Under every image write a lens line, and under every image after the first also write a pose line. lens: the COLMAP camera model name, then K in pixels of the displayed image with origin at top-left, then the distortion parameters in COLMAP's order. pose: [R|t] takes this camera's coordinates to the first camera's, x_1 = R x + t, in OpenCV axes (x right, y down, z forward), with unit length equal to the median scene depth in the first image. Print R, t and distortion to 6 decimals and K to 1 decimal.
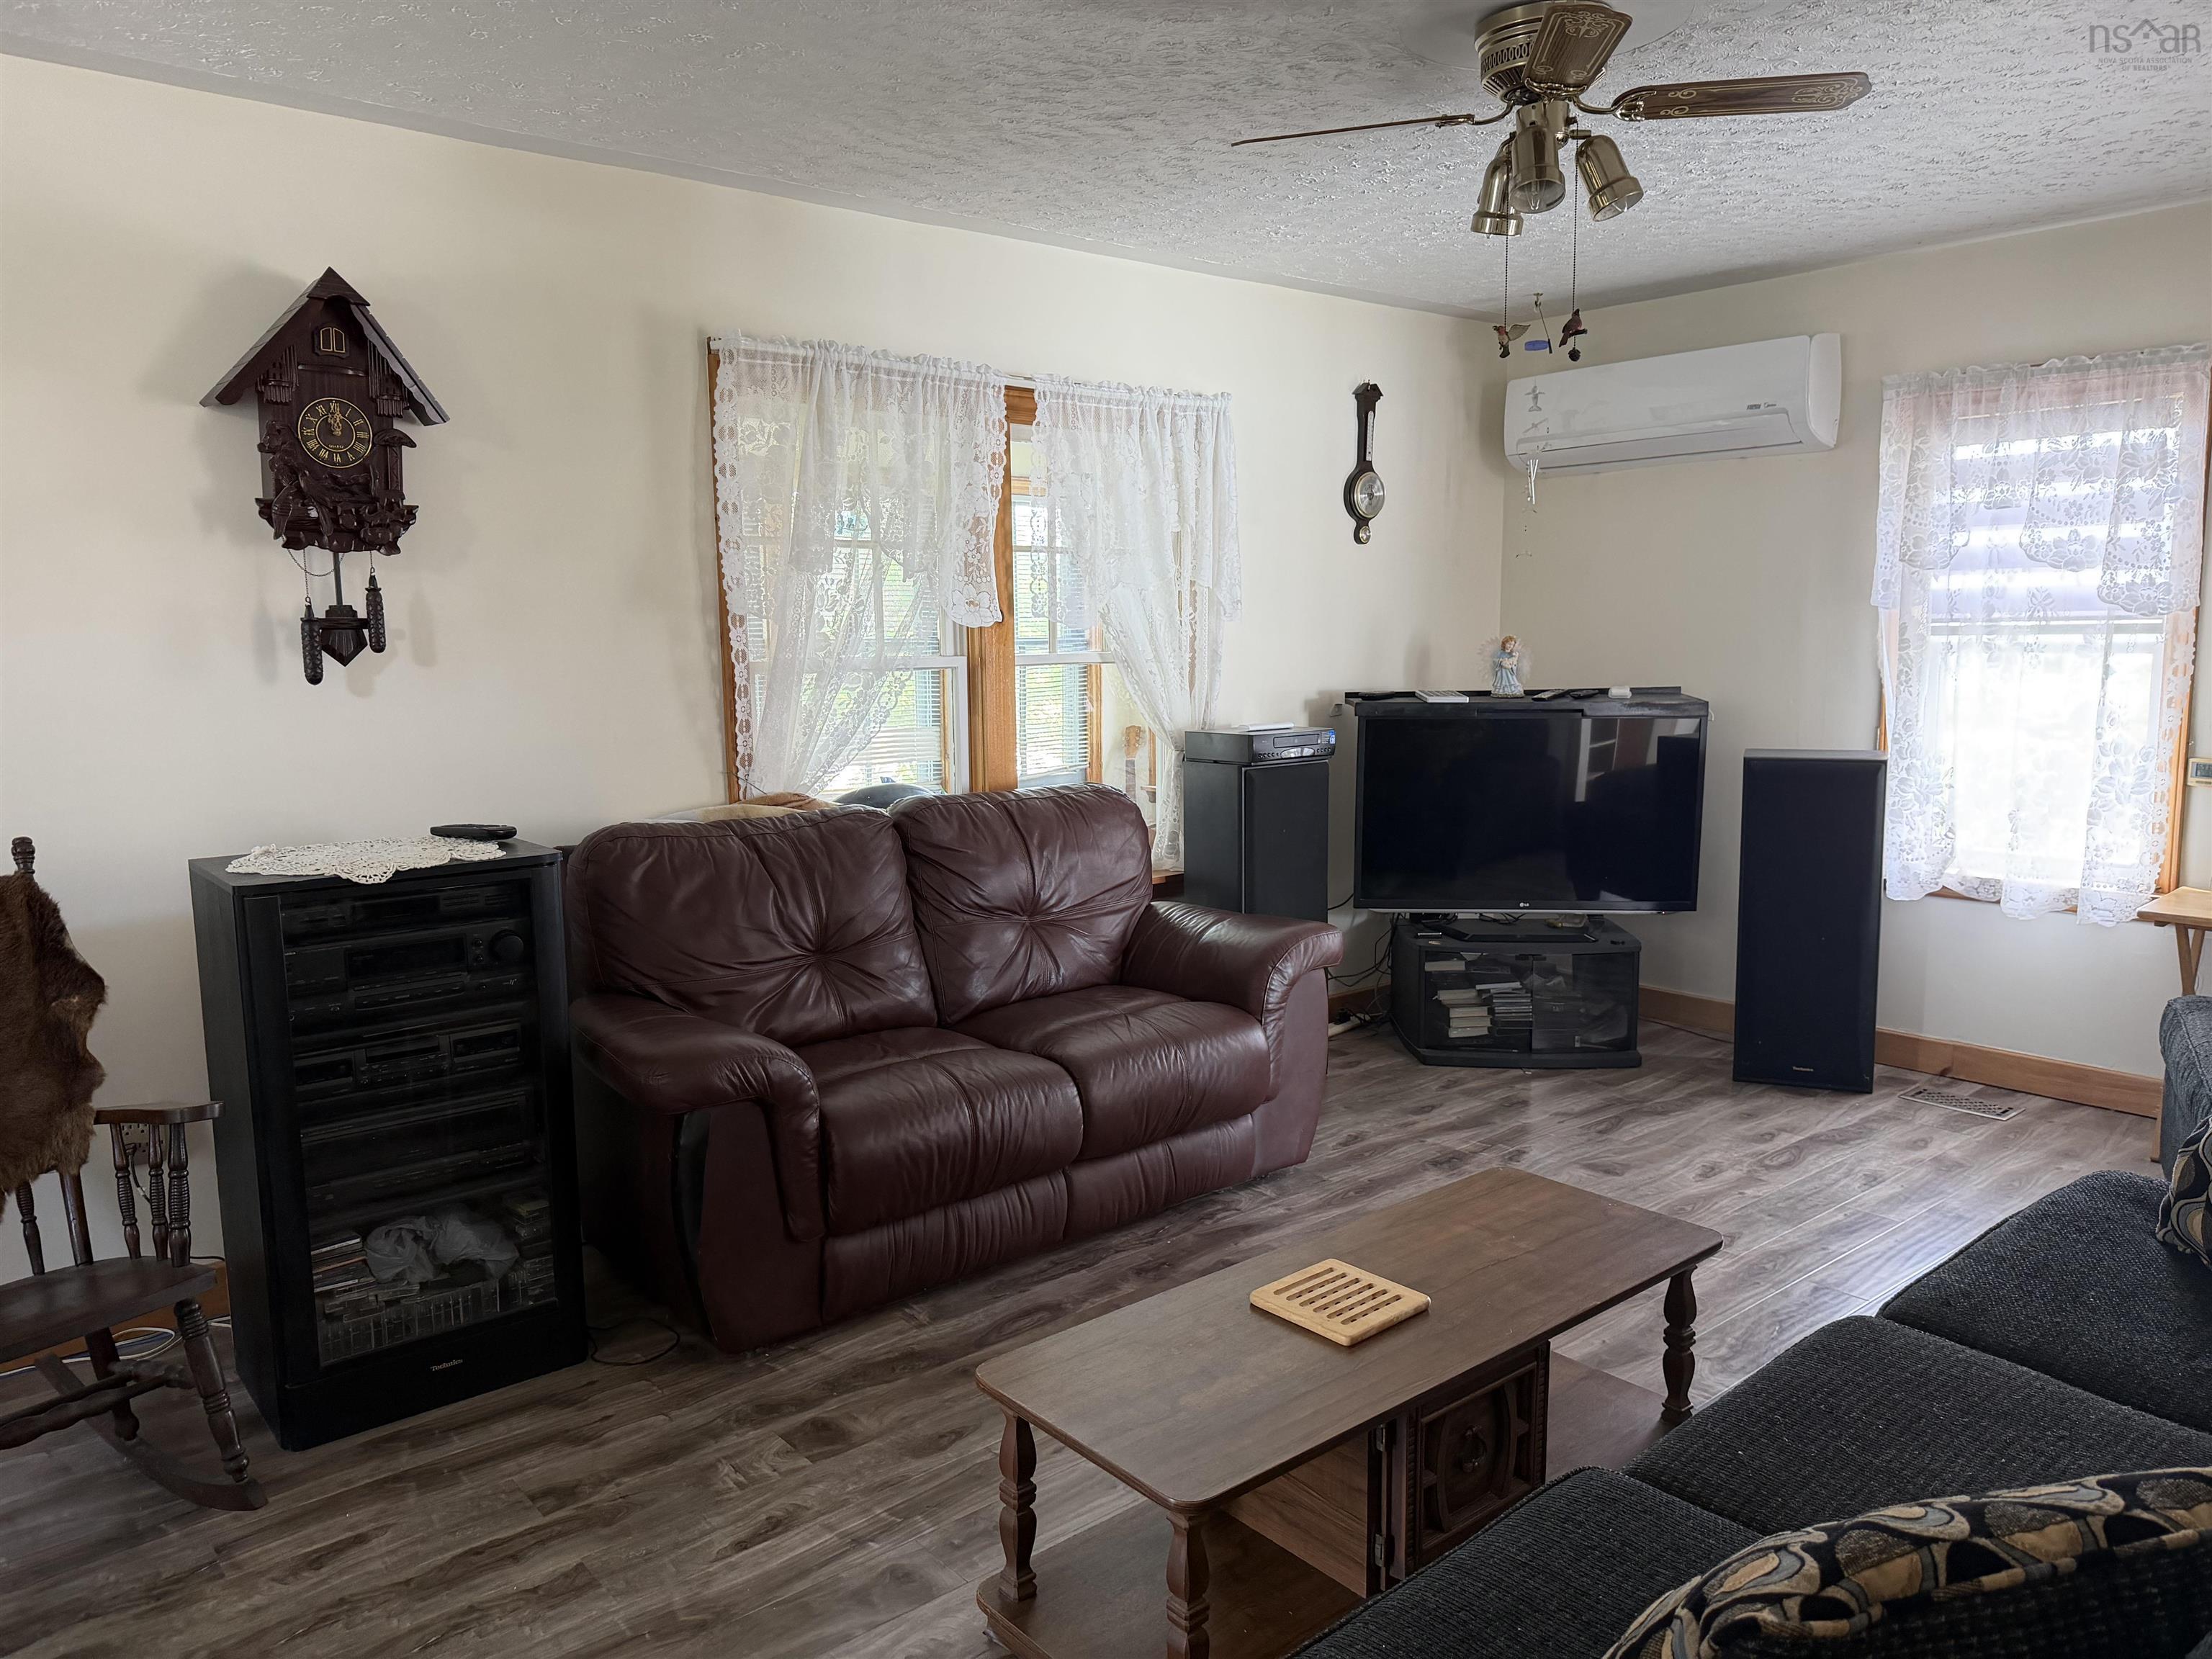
lens RADIAL K [[1557.3, 0, 1104.8], [0, 1557.3, 834.0], [0, 0, 1]] dist [0.012305, -0.007523]
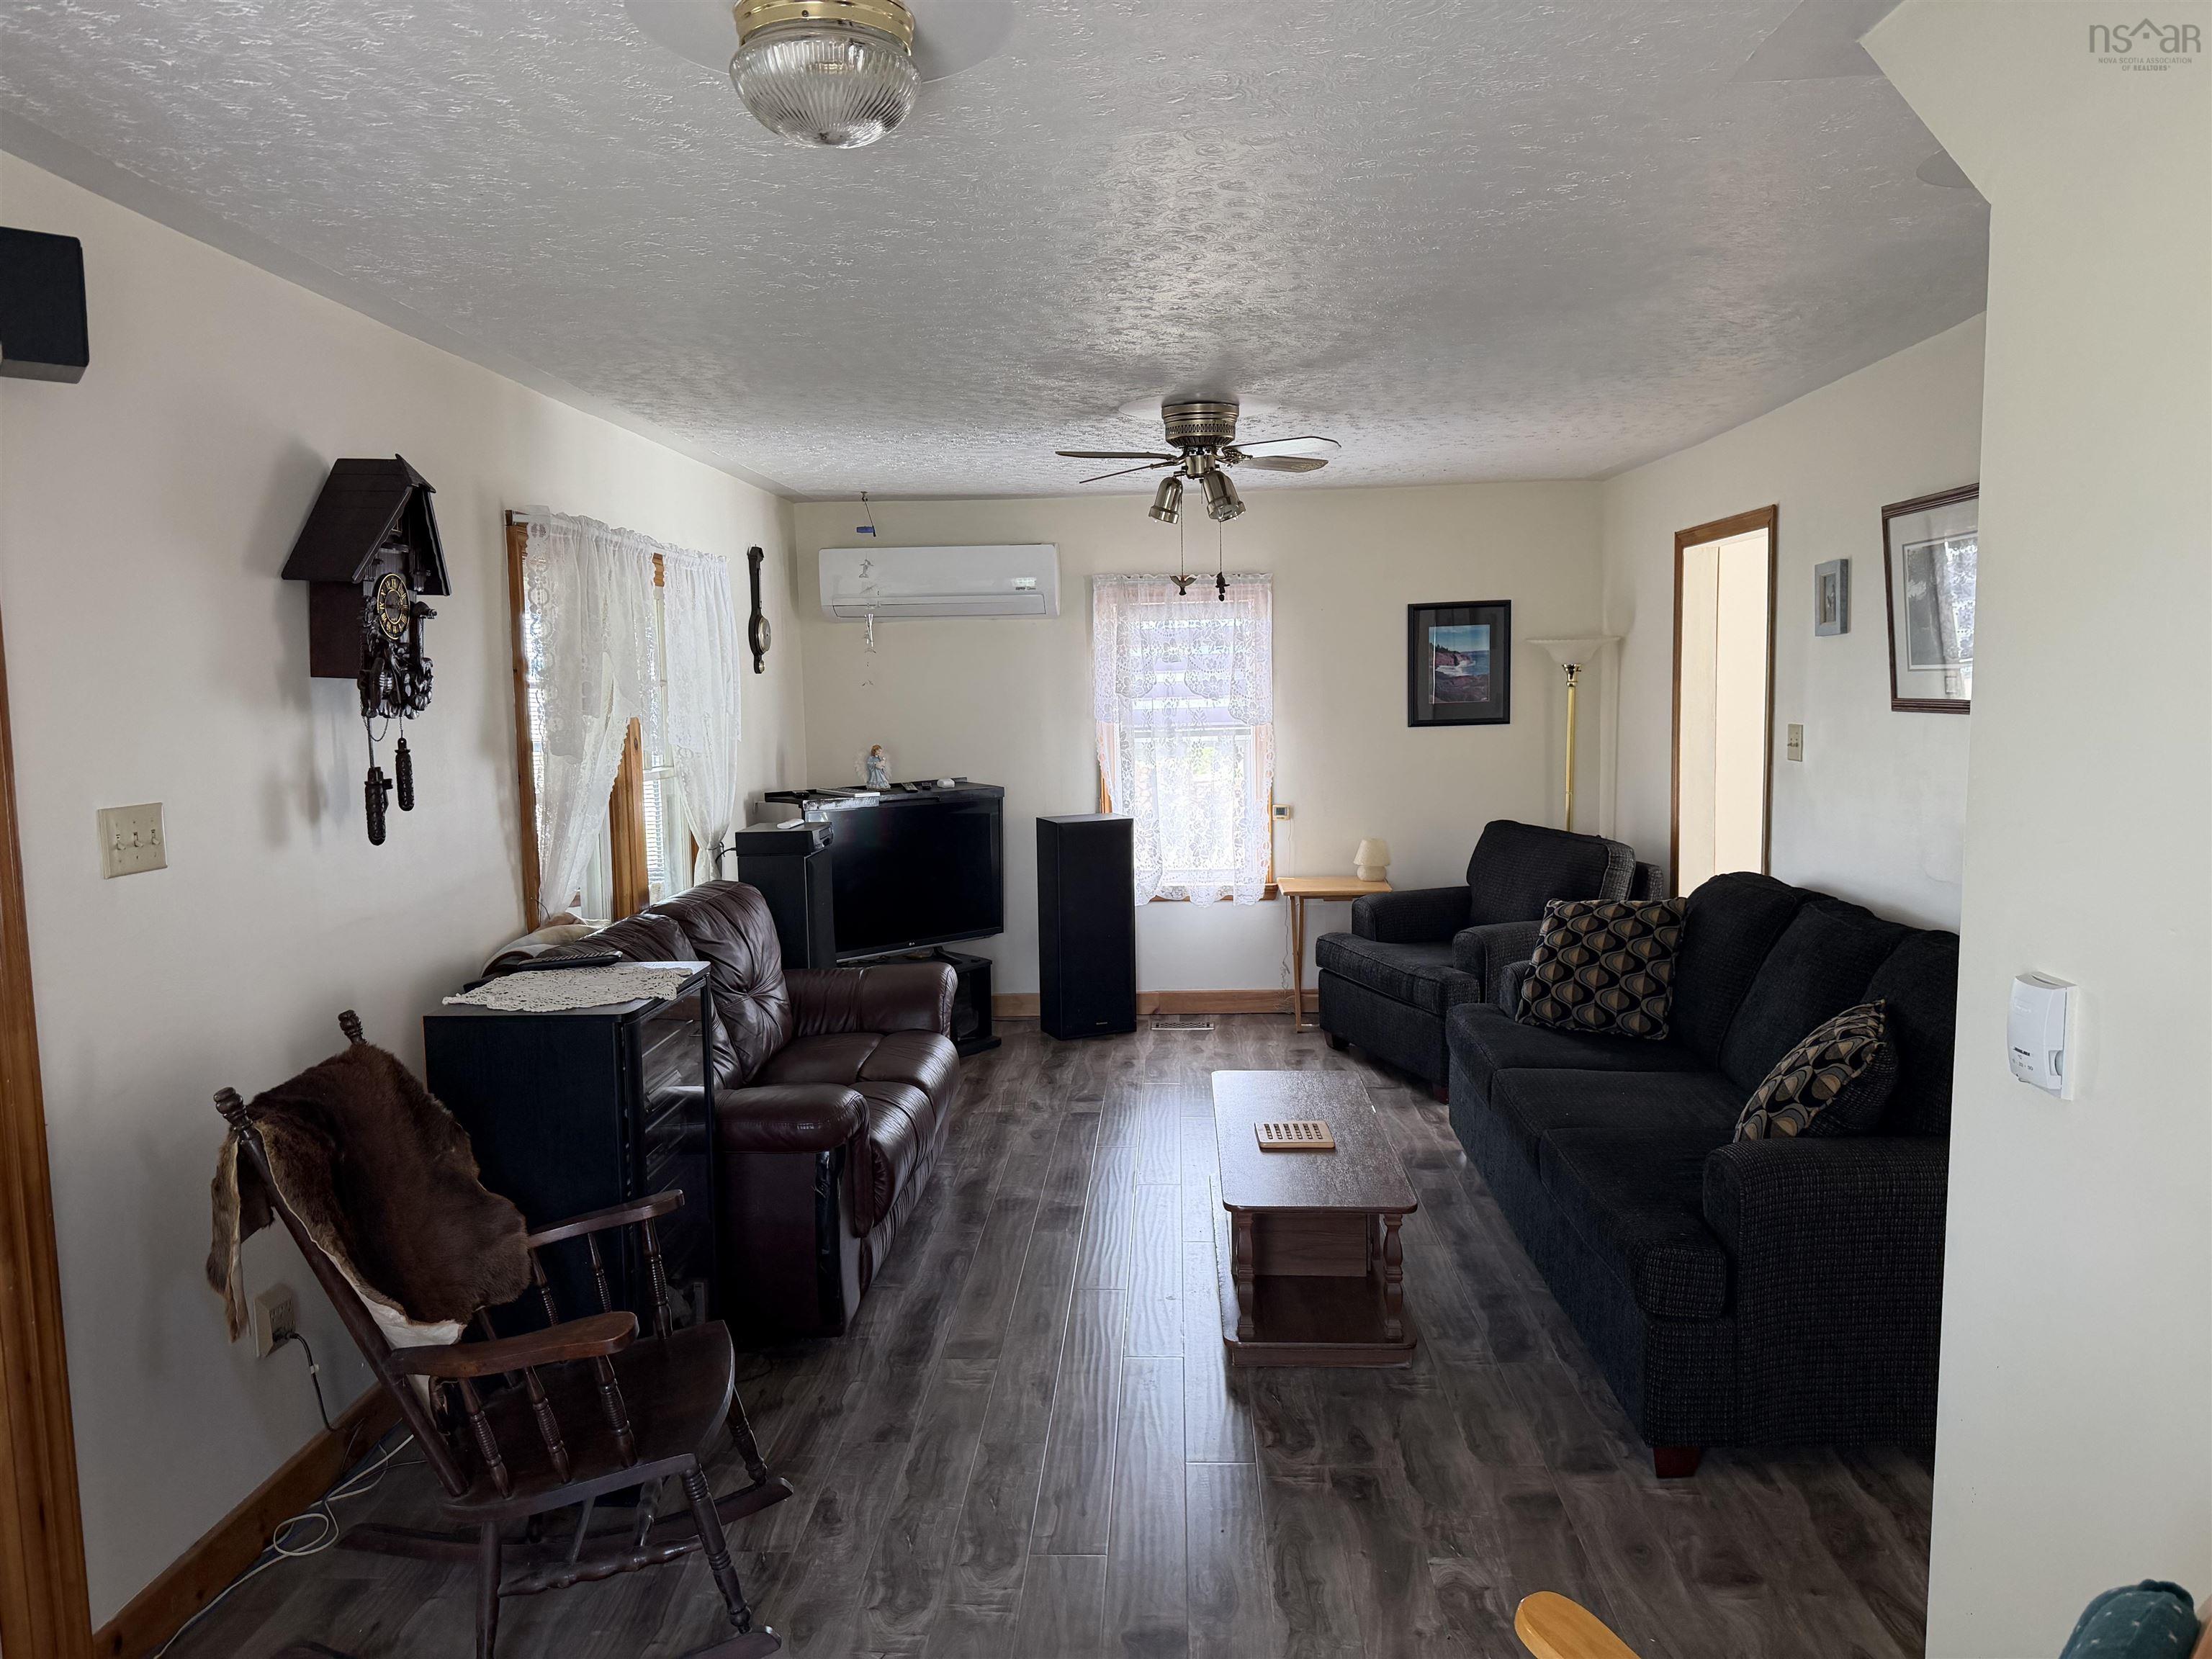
lens RADIAL K [[1557.3, 0, 1105.0], [0, 1557.3, 830.4], [0, 0, 1]] dist [0.012305, -0.007523]
pose [[0.672253, -0.073347, 0.736679, -0.711085], [0.108187, 0.994131, 0.000254, -0.040262], [-0.732374, 0.079528, 0.676242, -0.041914]]
